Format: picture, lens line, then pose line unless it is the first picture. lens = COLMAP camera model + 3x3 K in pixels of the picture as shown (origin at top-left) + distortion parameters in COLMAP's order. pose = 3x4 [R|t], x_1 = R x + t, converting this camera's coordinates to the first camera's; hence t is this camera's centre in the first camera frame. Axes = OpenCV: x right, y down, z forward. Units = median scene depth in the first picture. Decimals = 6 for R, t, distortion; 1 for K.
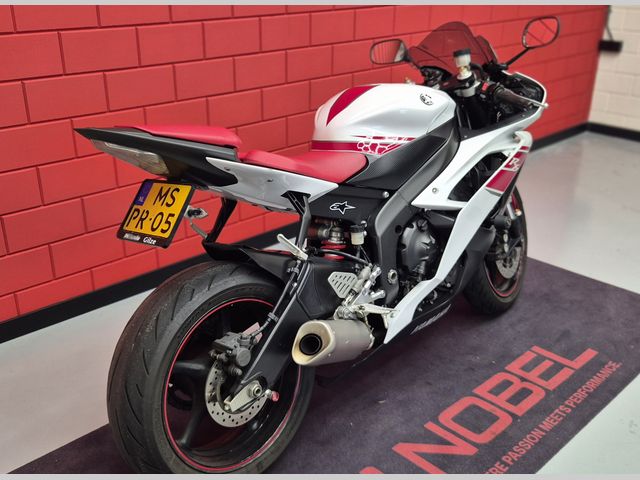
lens RADIAL K [[674.3, 0, 296.5], [0, 674.3, 243.8], [0, 0, 1]] dist [0.085311, 0.000000]
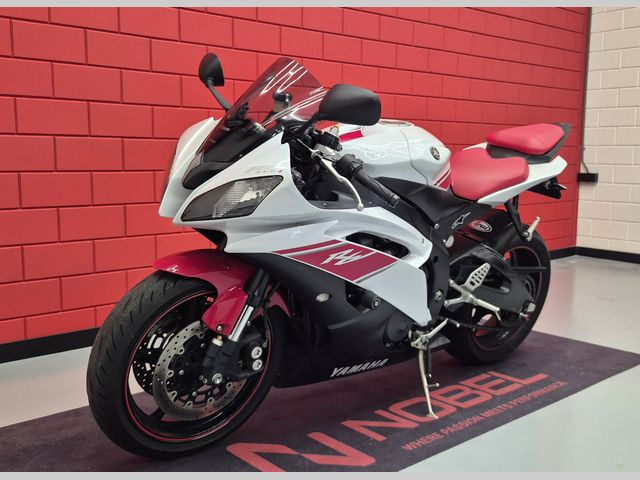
lens RADIAL K [[674.3, 0, 300.4], [0, 674.3, 238.8], [0, 0, 1]] dist [0.085311, 0.000000]
pose [[0.998568, 0.020144, -0.049556, 0.103248], [-0.033079, 0.960558, -0.276104, 0.267225], [0.042040, 0.277348, 0.959849, -0.103737]]
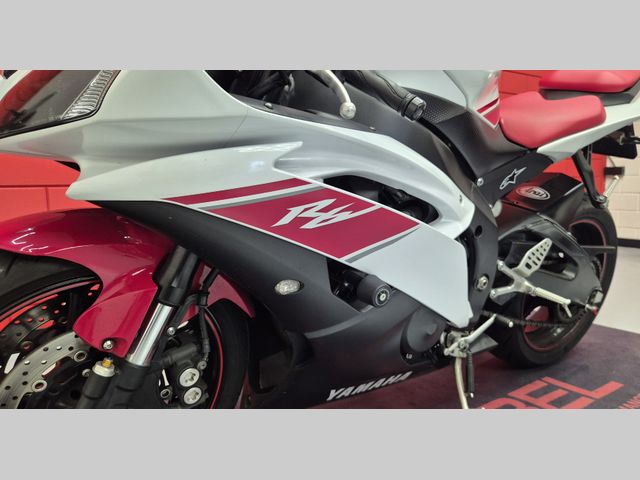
lens RADIAL K [[500.0, 0, 325.6], [0, 500.0, 247.1], [0, 0, 1]] dist [0.035492, 0.011544]
pose [[0.992580, 0.007774, -0.121343, 0.155944], [-0.040161, 0.962908, -0.266826, 0.181044], [0.114768, 0.269719, 0.956075, 0.328829]]
